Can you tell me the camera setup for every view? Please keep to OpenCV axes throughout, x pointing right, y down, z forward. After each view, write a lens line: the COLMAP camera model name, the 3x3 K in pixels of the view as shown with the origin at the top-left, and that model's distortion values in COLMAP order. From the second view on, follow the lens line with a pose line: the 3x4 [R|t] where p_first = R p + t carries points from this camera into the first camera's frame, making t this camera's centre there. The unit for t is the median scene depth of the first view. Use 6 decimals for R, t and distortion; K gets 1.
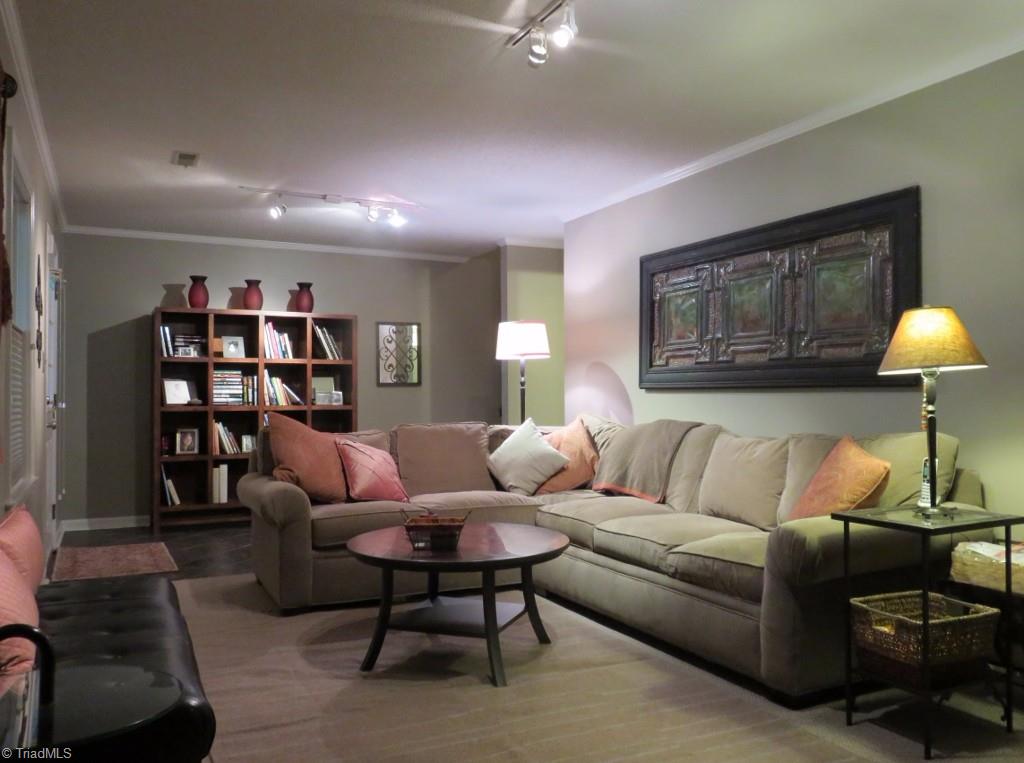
lens RADIAL K [[830.0, 0, 511.4], [0, 830.0, 384.3], [0, 0, 1]] dist [0.005169, 0.001087]
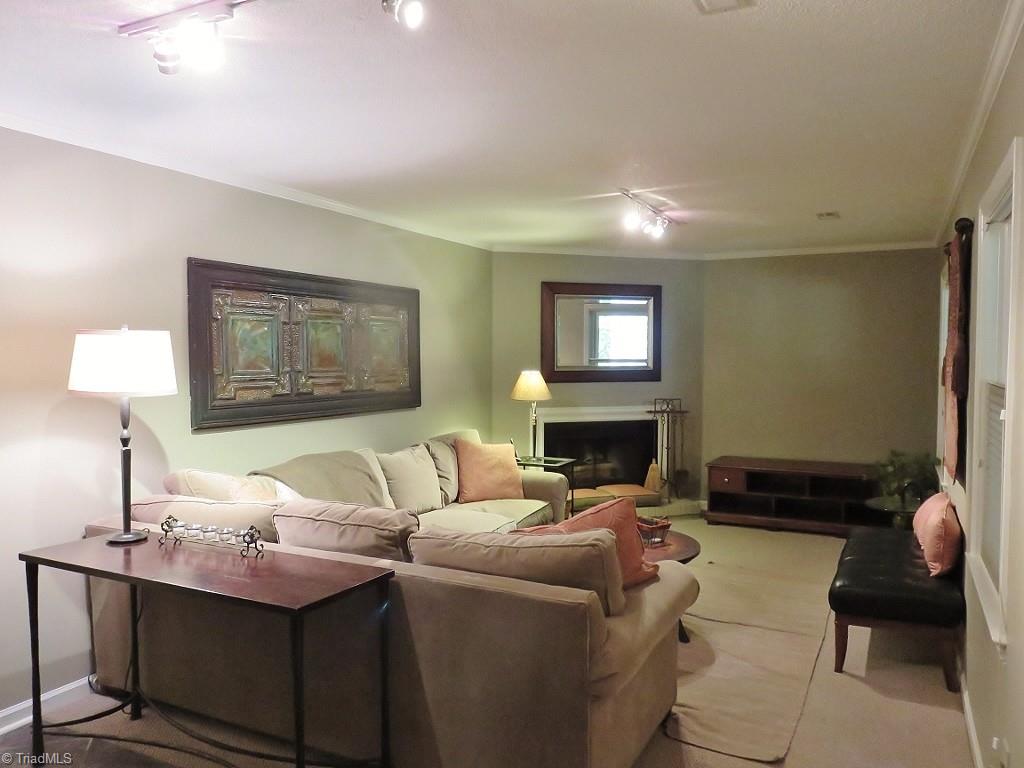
lens RADIAL K [[778.7, 0, 511.1], [0, 778.7, 385.4], [0, 0, 1]] dist [-0.012035, 0.003782]
pose [[-0.617877, -0.031066, 0.785661, -0.671573], [-0.011622, 0.999471, 0.030380, -0.069115], [-0.786189, 0.009640, -0.617911, 1.372156]]
